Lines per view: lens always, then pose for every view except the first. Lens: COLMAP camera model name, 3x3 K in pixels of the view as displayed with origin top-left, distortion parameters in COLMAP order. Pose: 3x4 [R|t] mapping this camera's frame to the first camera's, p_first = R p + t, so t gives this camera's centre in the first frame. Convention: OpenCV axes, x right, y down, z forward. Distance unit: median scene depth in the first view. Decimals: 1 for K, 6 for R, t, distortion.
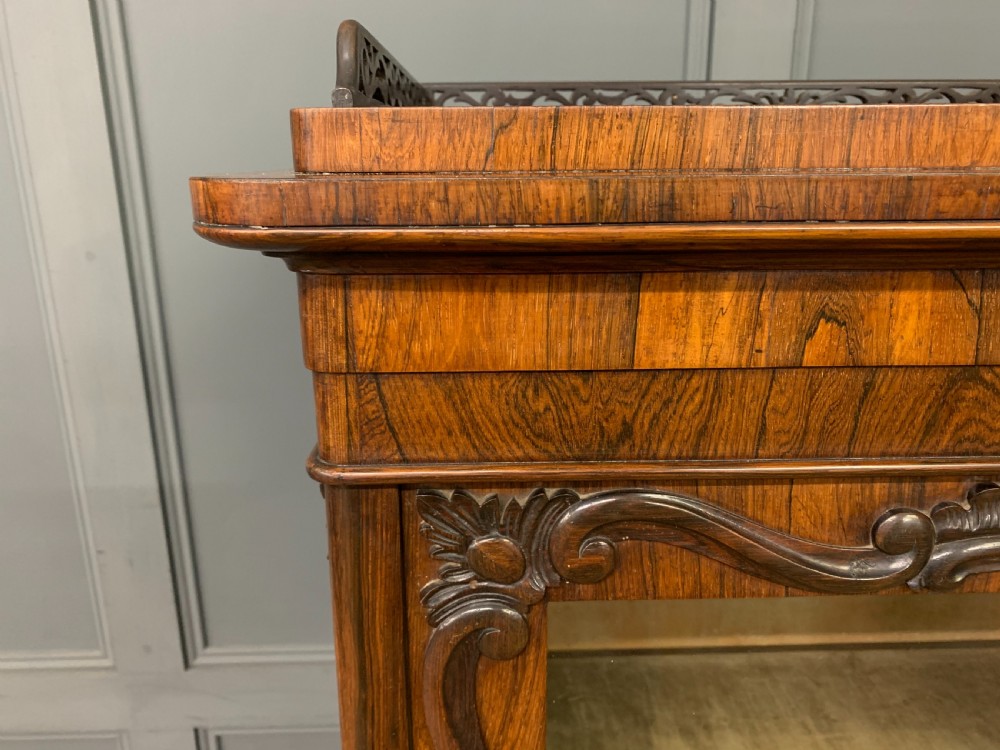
lens RADIAL K [[771.6, 0, 503.9], [0, 771.6, 375.9], [0, 0, 1]] dist [0.050350, -0.046382]
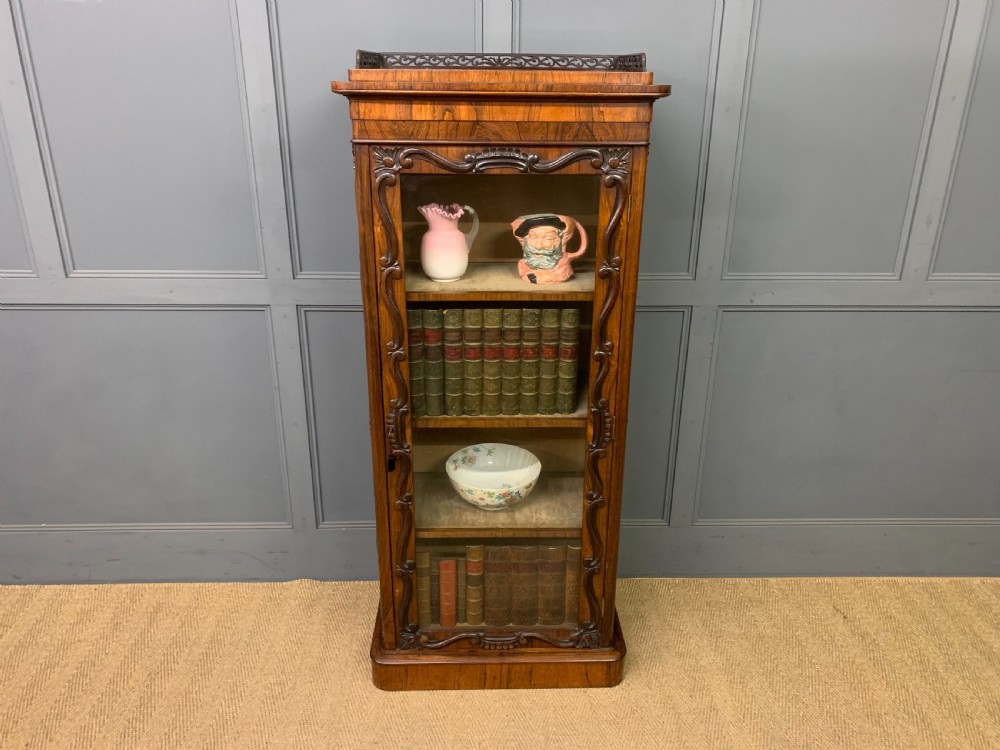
lens RADIAL K [[771.6, 0, 500.0], [0, 771.6, 371.4], [0, 0, 1]] dist [0.050350, -0.046382]
pose [[0.999861, 0.016479, -0.002512, 0.799758], [-0.016173, 0.995508, 0.093282, 1.184555], [0.004037, -0.093229, 0.995637, -4.396302]]
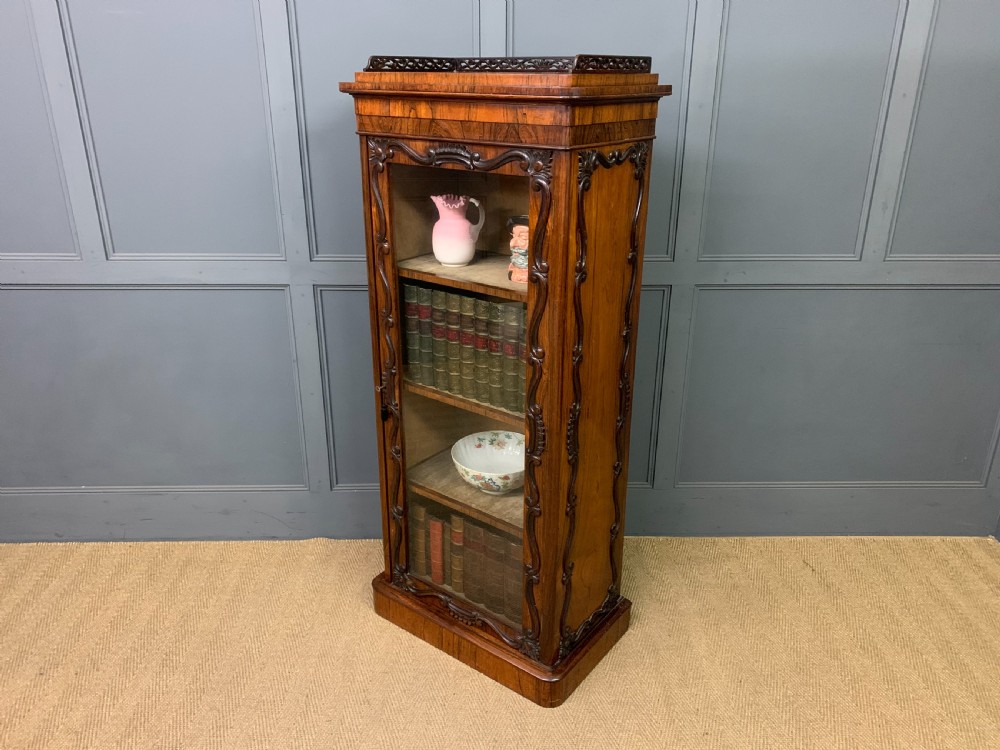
lens RADIAL K [[771.2, 0, 499.4], [0, 771.2, 369.6], [0, 0, 1]] dist [0.042181, -0.034053]
pose [[0.999845, 0.014643, -0.009806, 0.886810], [-0.013658, 0.995484, 0.093937, 1.367465], [0.011137, -0.093789, 0.995530, -5.160286]]
